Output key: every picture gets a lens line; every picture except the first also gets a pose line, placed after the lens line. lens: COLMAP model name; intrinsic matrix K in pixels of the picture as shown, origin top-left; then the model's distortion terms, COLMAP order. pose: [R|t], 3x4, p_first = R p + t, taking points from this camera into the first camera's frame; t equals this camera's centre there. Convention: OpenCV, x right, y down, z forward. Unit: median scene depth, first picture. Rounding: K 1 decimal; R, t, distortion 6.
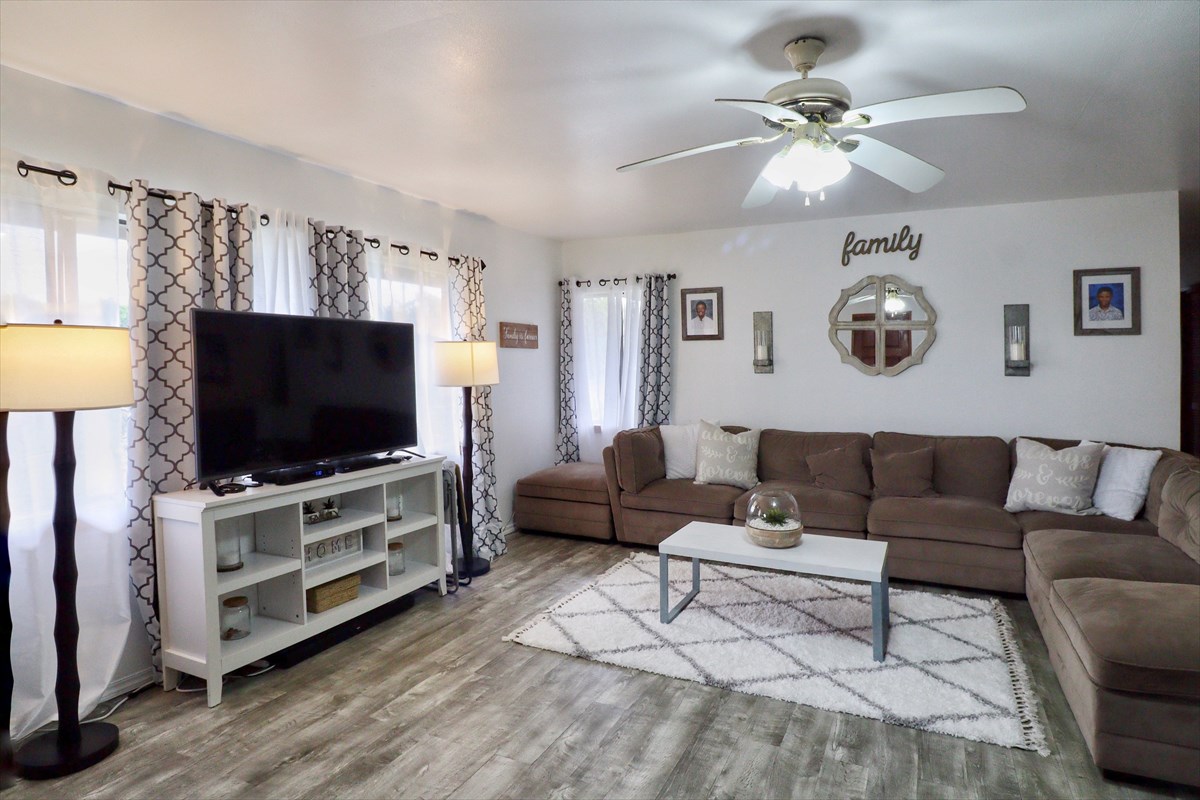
lens RADIAL K [[657.9, 0, 606.2], [0, 657.9, 376.7], [0, 0, 1]] dist [0.014408, -0.019894]
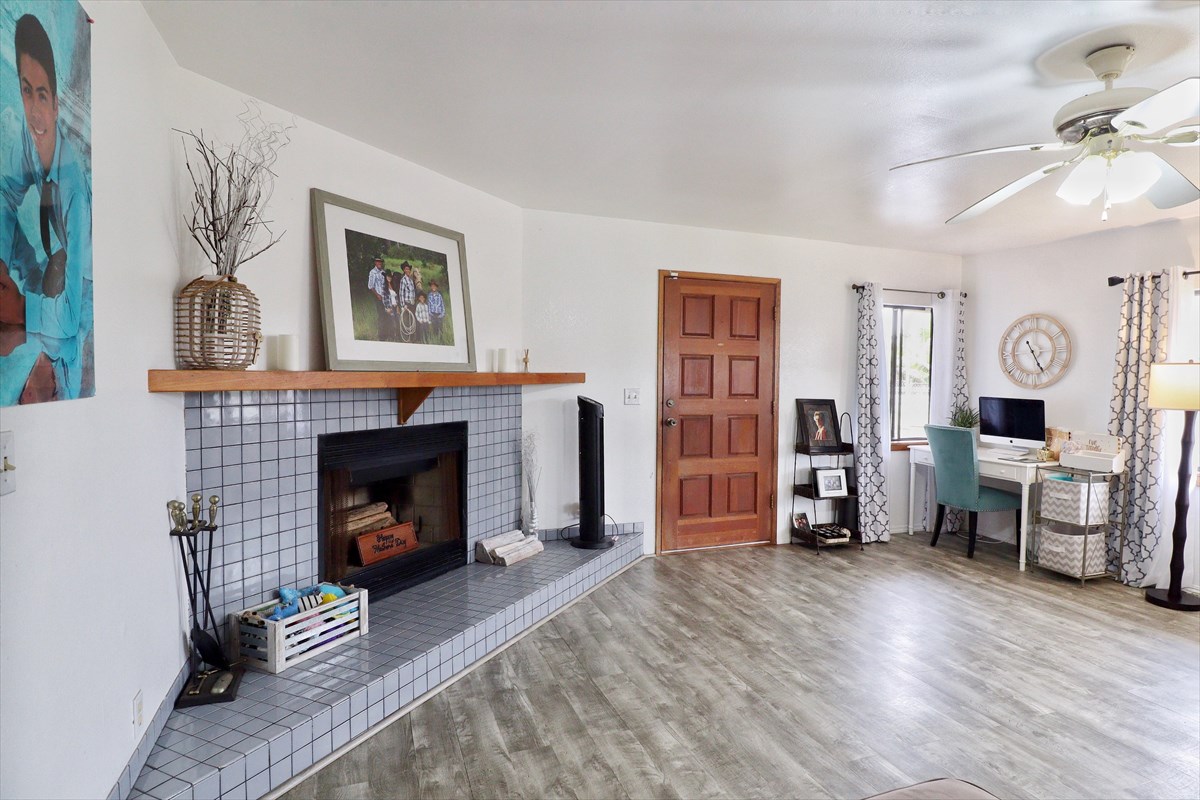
lens RADIAL K [[657.9, 0, 606.2], [0, 657.9, 376.7], [0, 0, 1]] dist [0.014408, -0.019894]
pose [[-0.710669, 0.000042, -0.703527, 1.015866], [-0.024080, 0.999413, 0.024384, -0.030820], [0.703114, 0.034270, -0.710250, 0.763999]]
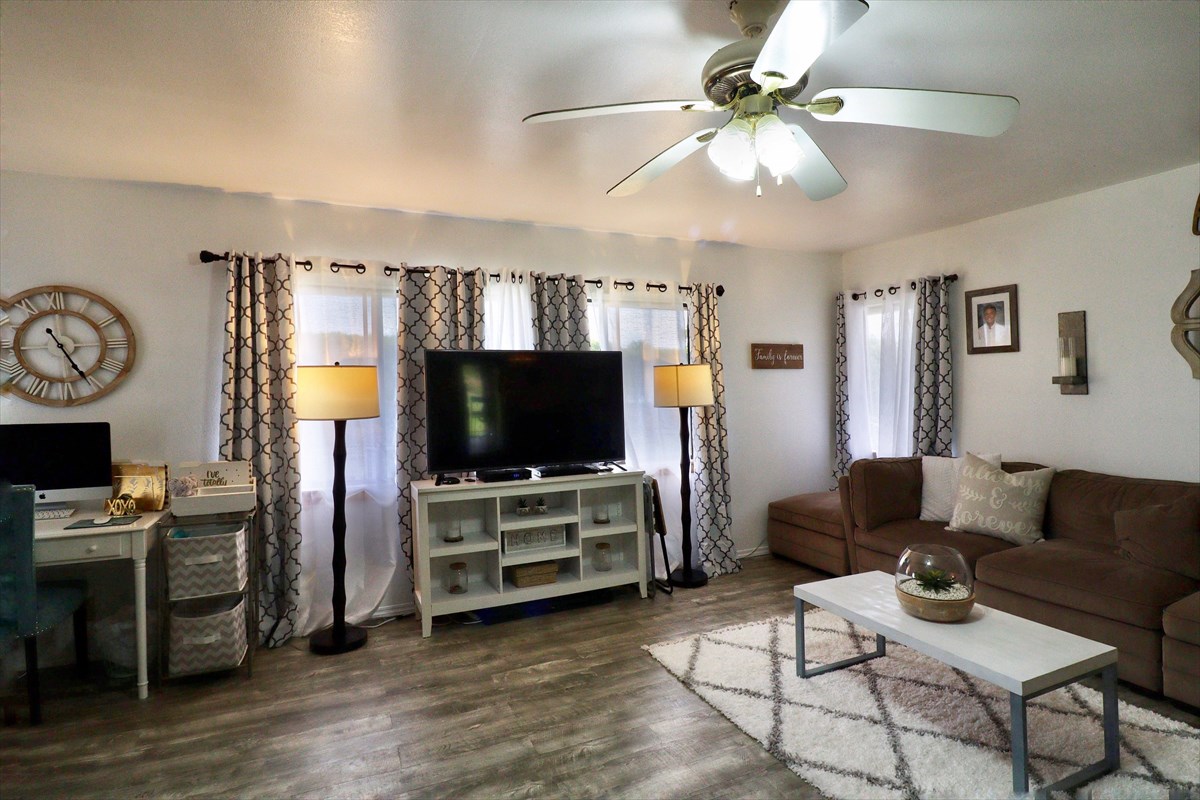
lens RADIAL K [[641.5, 0, 647.5], [0, 641.5, 391.2], [0, 0, 1]] dist [0.014937, -0.020348]
pose [[0.773222, -0.003307, -0.634127, 0.467223], [-0.000821, 0.999980, -0.006216, -0.005473], [0.634135, 0.005327, 0.773204, 0.189785]]
